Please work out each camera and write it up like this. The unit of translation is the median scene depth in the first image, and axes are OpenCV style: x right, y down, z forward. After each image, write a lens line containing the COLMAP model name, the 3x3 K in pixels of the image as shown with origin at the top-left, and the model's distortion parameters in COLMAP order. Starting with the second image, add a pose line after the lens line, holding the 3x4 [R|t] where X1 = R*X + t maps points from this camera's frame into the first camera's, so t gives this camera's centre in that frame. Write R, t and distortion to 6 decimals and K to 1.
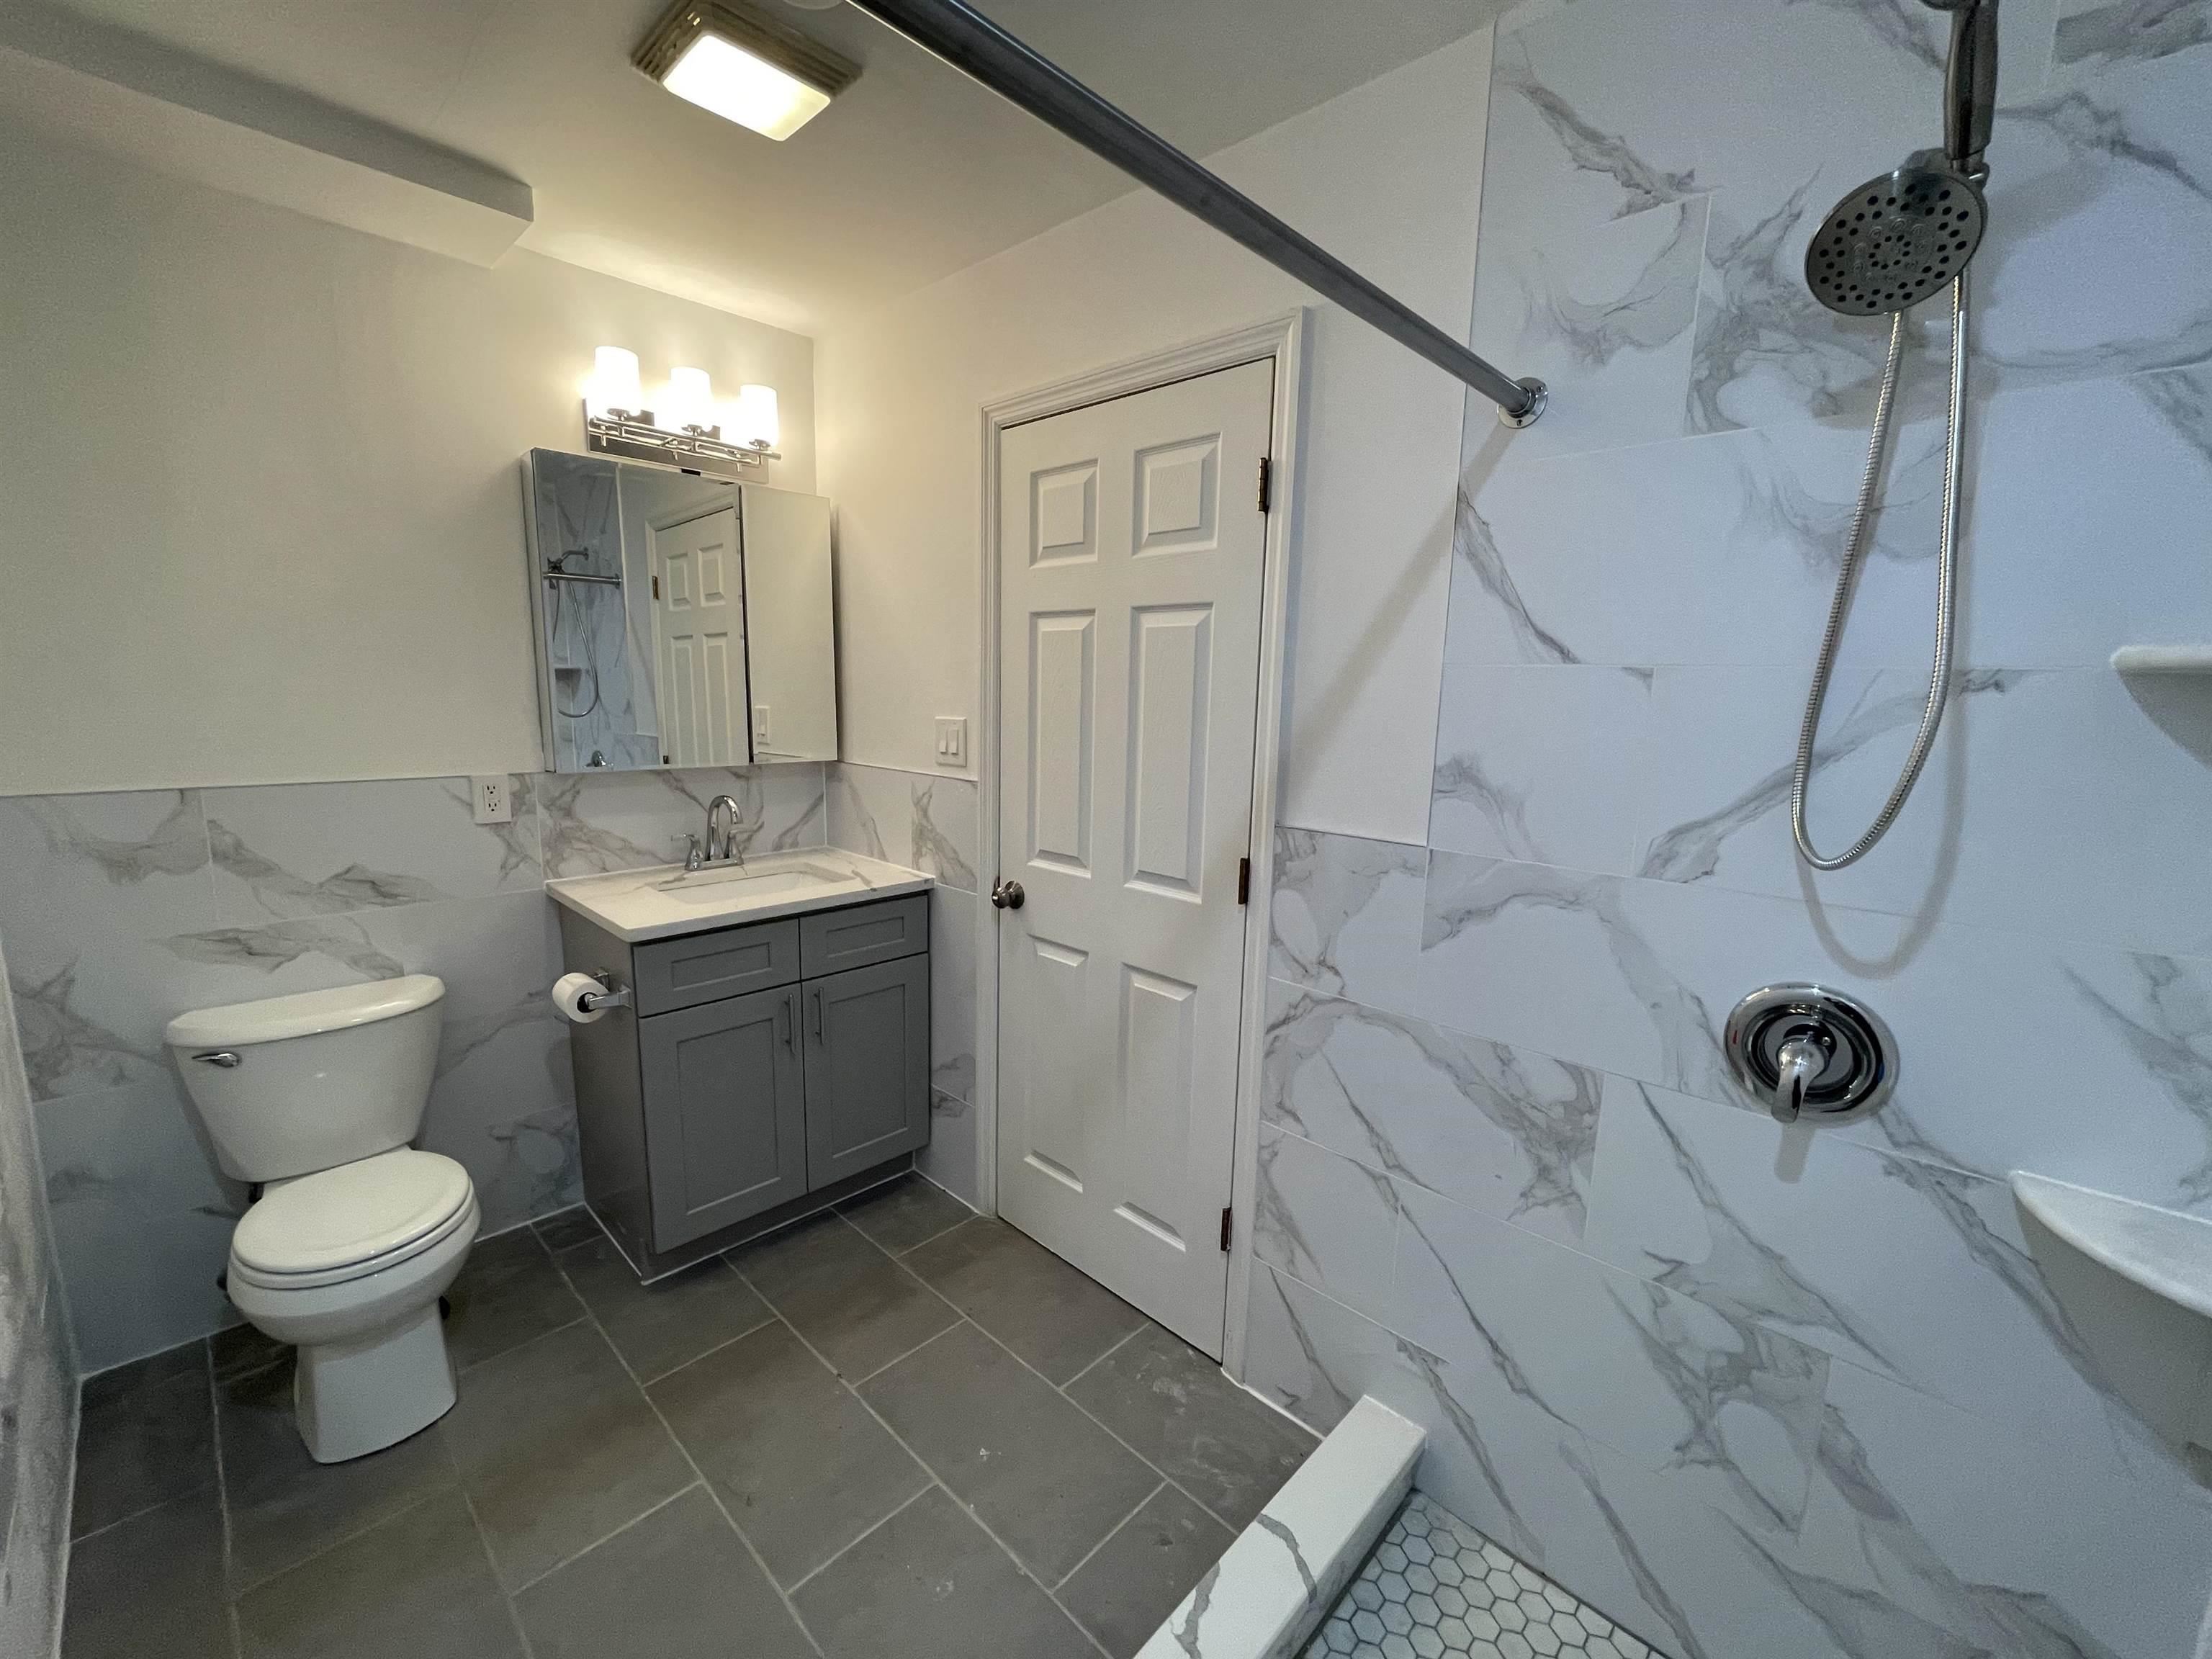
lens RADIAL K [[901.2, 0, 1103.4], [0, 901.2, 838.8], [0, 0, 1]] dist [-0.008873, 0.000191]
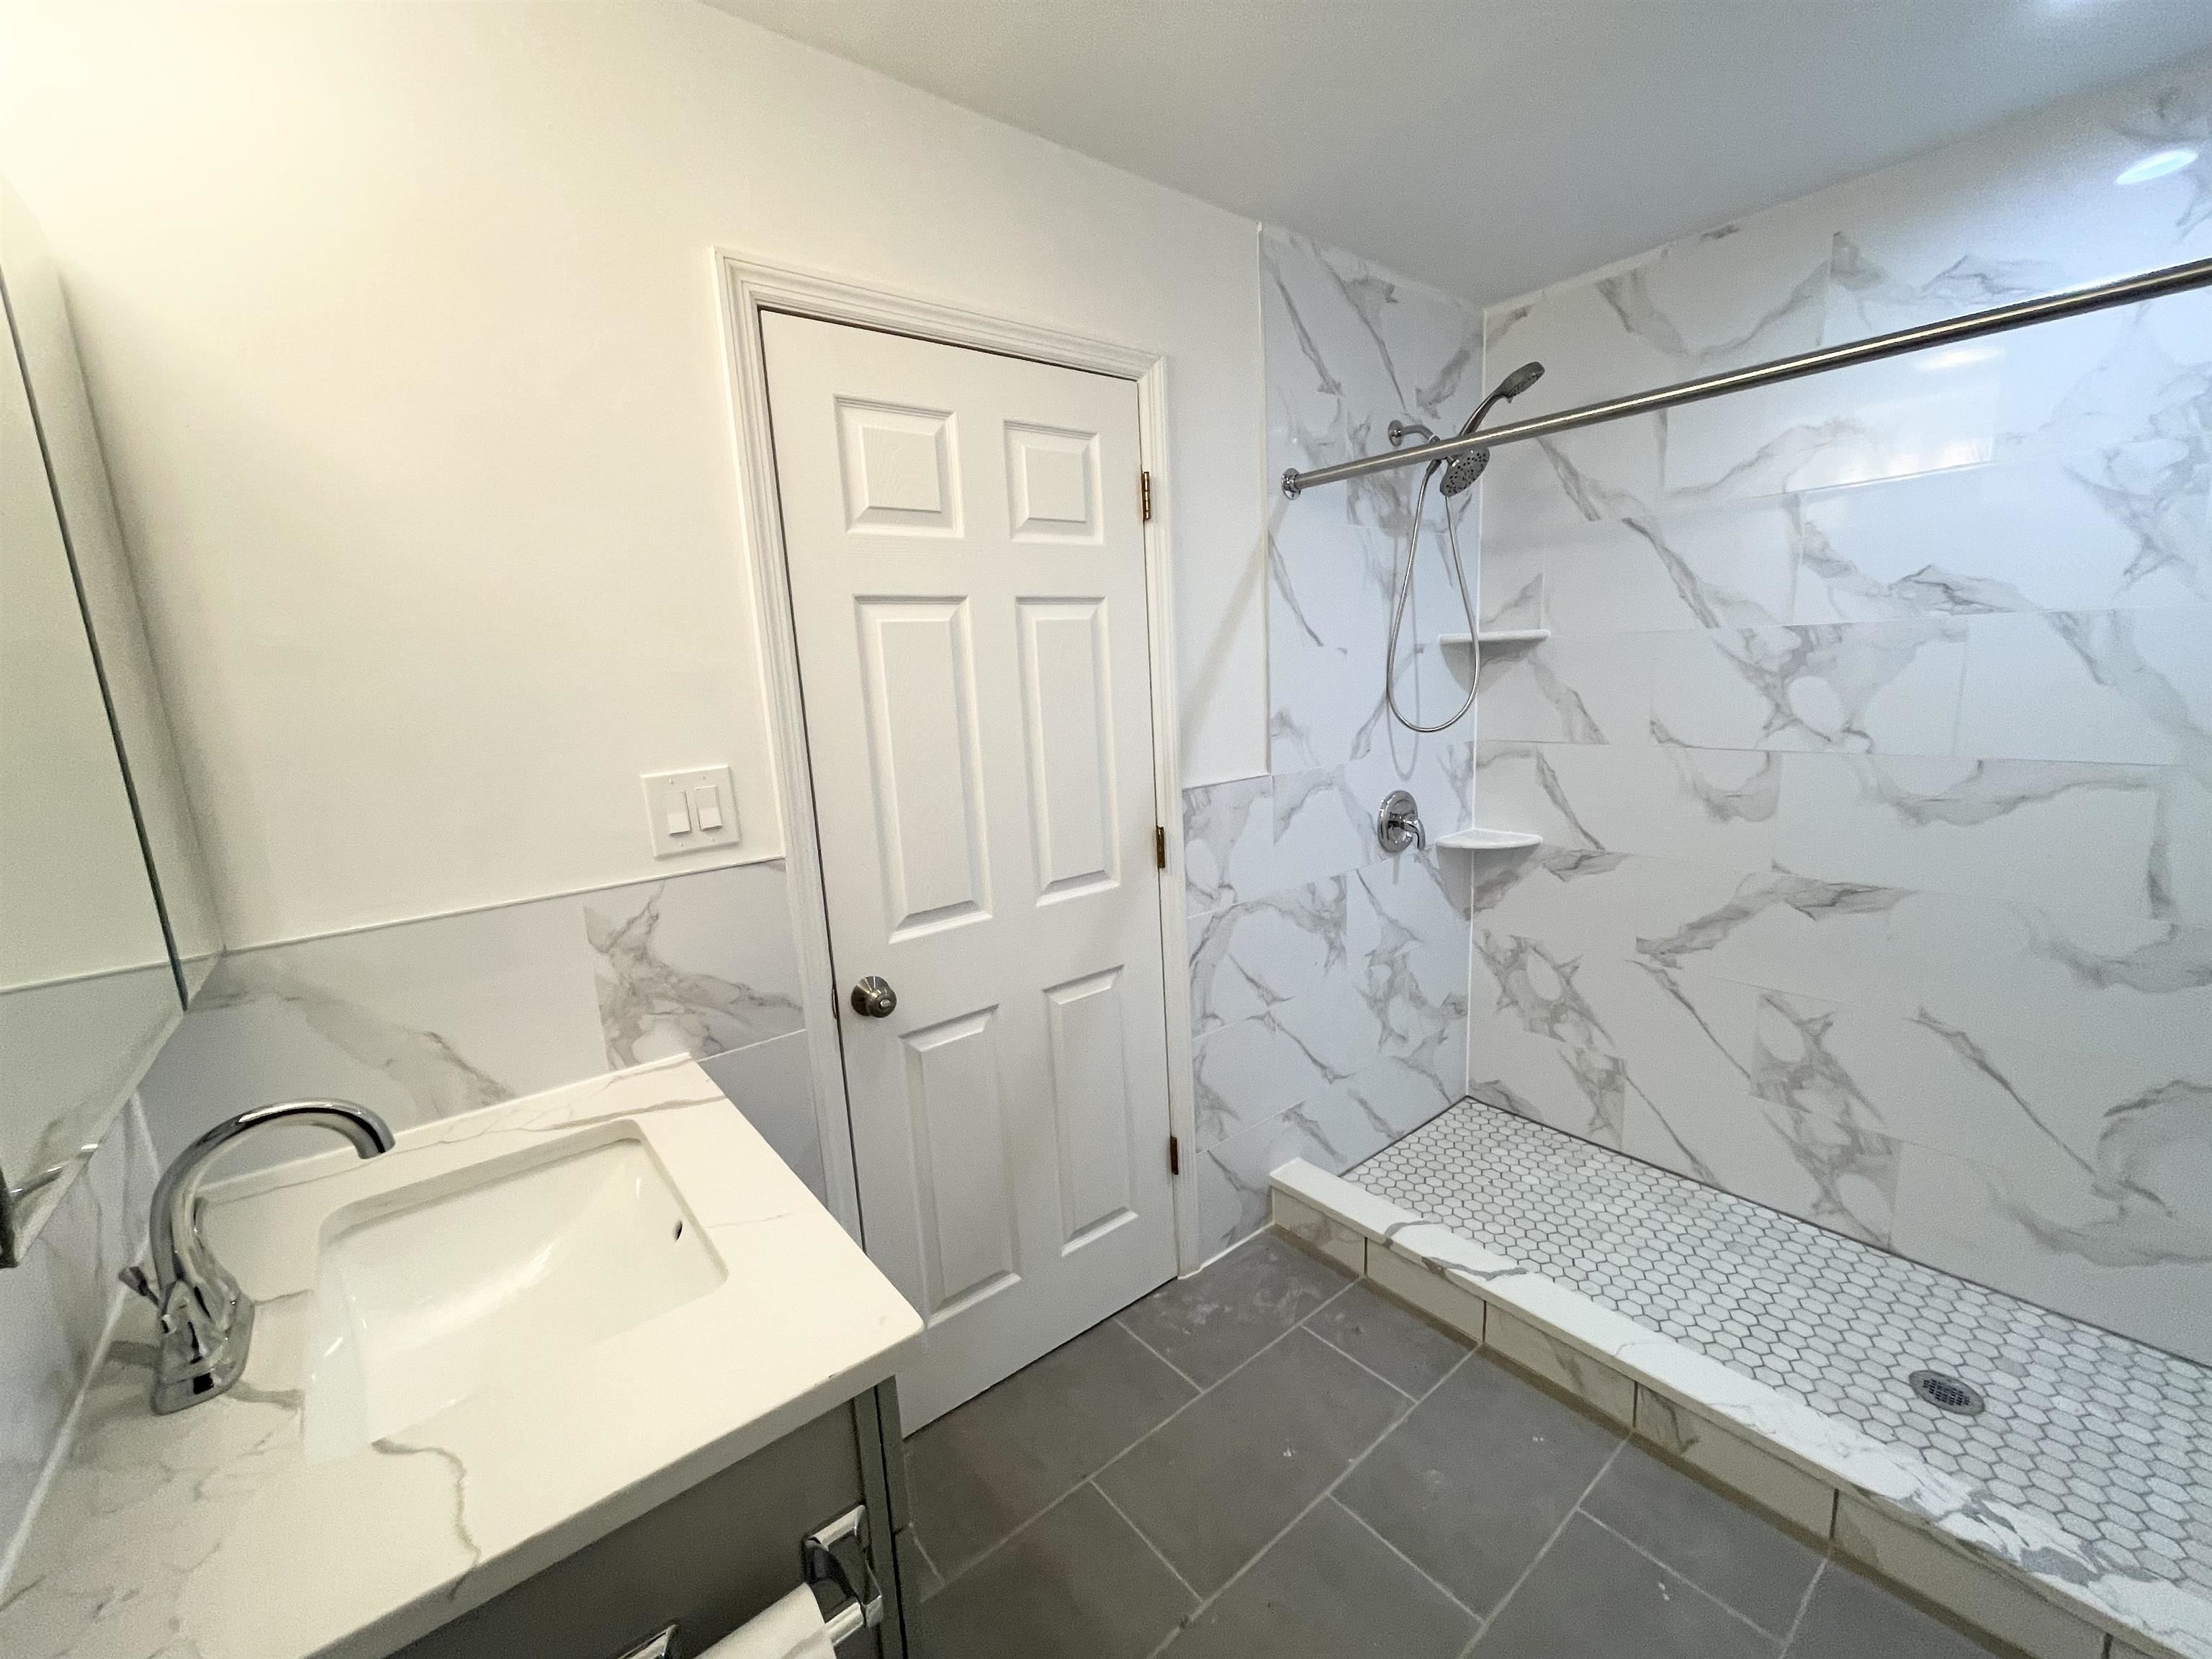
lens RADIAL K [[901.2, 0, 1103.4], [0, 901.2, 838.8], [0, 0, 1]] dist [-0.008873, 0.000191]
pose [[0.127324, -0.216706, 0.967898, -1.041715], [0.220861, 0.957535, 0.185332, -0.207812], [-0.966959, 0.190173, 0.169779, 0.966785]]
